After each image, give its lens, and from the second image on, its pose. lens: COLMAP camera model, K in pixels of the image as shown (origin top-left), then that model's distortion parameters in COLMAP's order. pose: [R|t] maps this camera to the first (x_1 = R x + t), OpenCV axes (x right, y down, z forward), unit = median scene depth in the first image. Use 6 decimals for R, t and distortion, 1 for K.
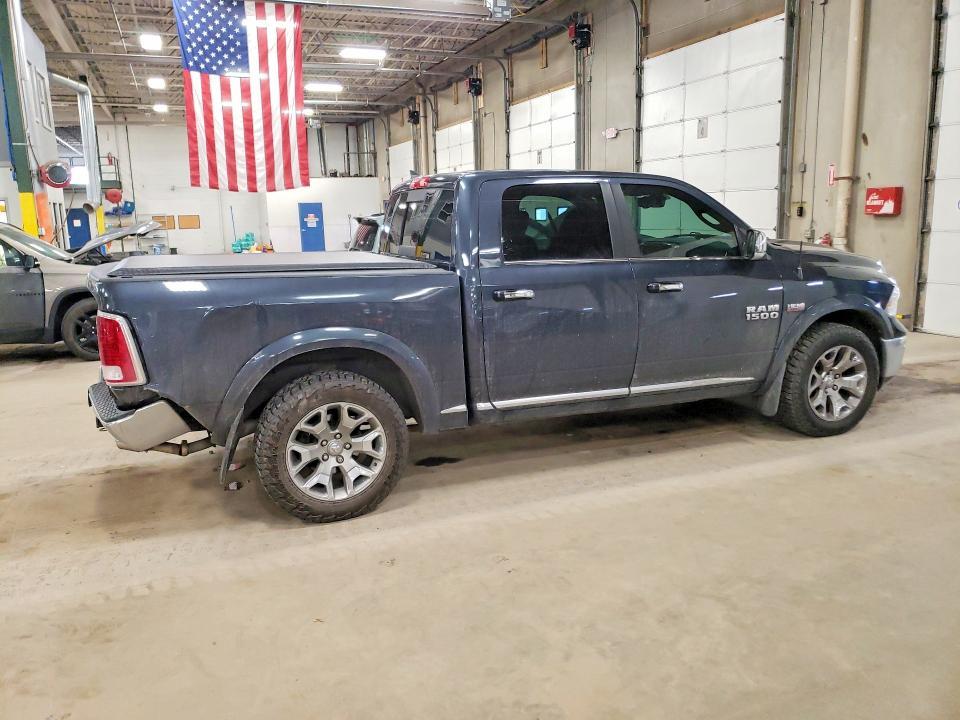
lens RADIAL K [[754.4, 0, 459.3], [0, 754.4, 352.0], [0, 0, 1]] dist [0.011198, -0.011231]
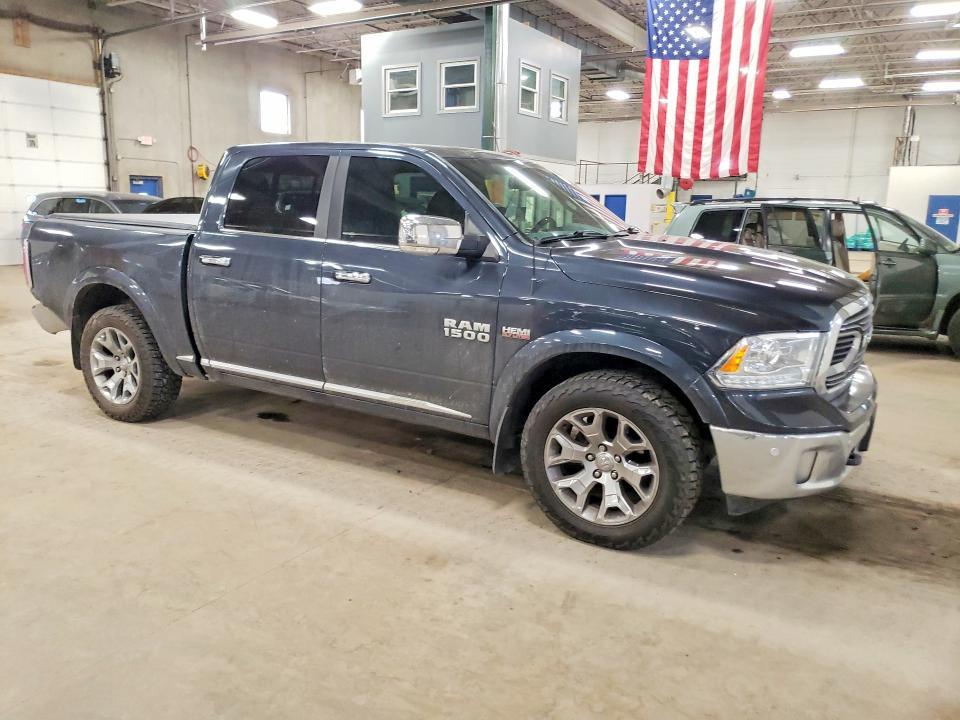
lens RADIAL K [[754.4, 0, 478.6], [0, 754.4, 356.0], [0, 0, 1]] dist [0.011198, -0.011231]
pose [[0.607494, 0.191018, -0.771014, 0.970888], [-0.178577, 0.978650, 0.101756, -0.103613], [0.773990, 0.075869, 0.628635, 0.535308]]
